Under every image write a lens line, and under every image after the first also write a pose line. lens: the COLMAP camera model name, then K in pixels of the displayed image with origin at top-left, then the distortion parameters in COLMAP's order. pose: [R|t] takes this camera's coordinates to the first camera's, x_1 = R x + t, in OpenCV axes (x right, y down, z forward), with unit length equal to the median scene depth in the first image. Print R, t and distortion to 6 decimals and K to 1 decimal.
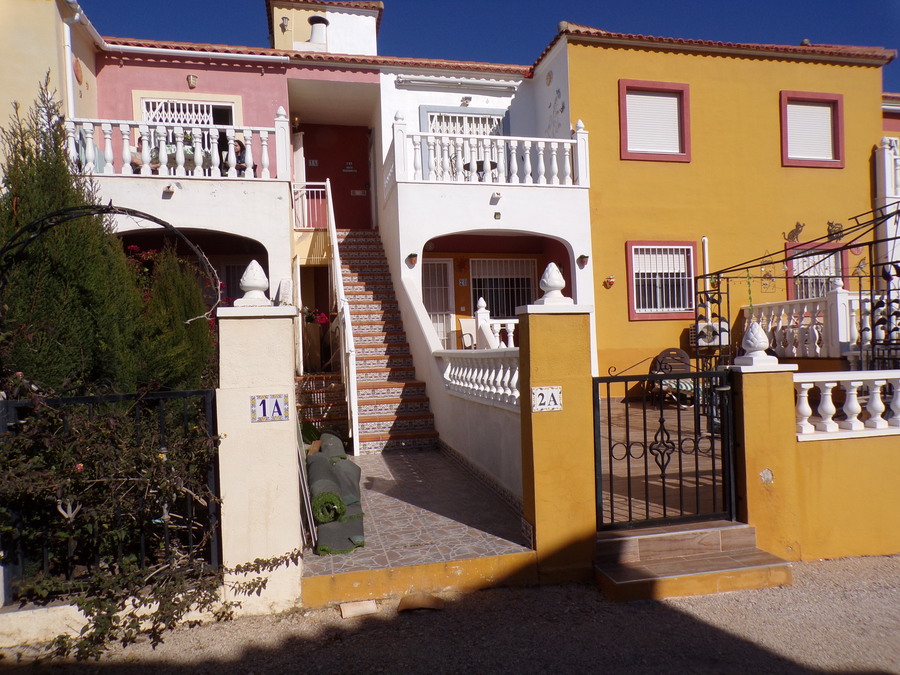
lens RADIAL K [[607.3, 0, 450.0], [0, 607.3, 337.5], [0, 0, 1]] dist [0.003717, 0.030314]
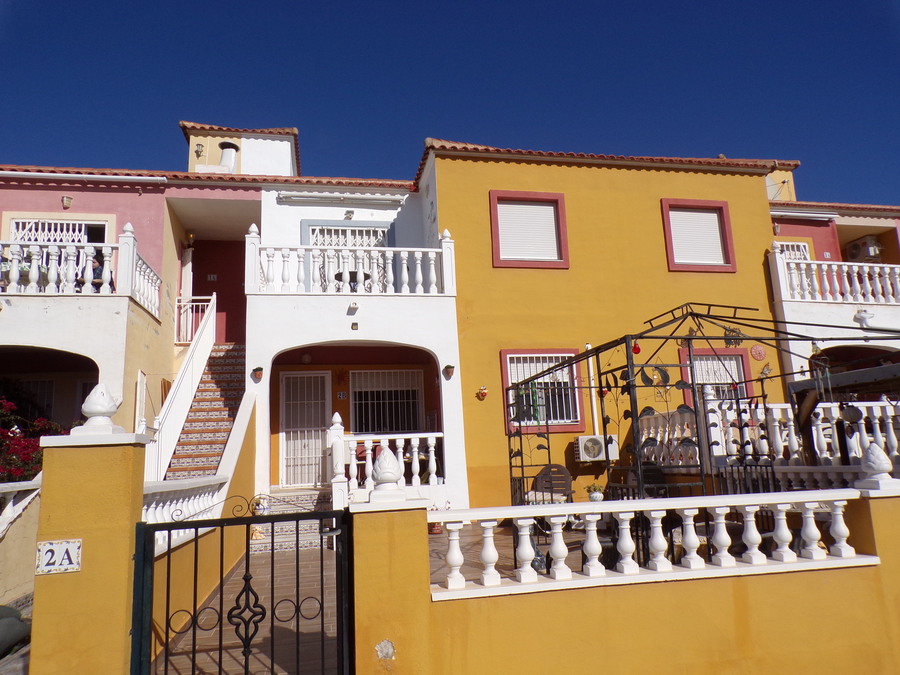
lens RADIAL K [[607.3, 0, 450.0], [0, 607.3, 337.5], [0, 0, 1]] dist [0.003717, 0.030314]
pose [[0.999513, -0.019241, -0.024559, 0.225613], [0.014553, 0.983832, -0.178501, -0.009159], [0.027596, 0.178056, 0.983633, 0.059614]]
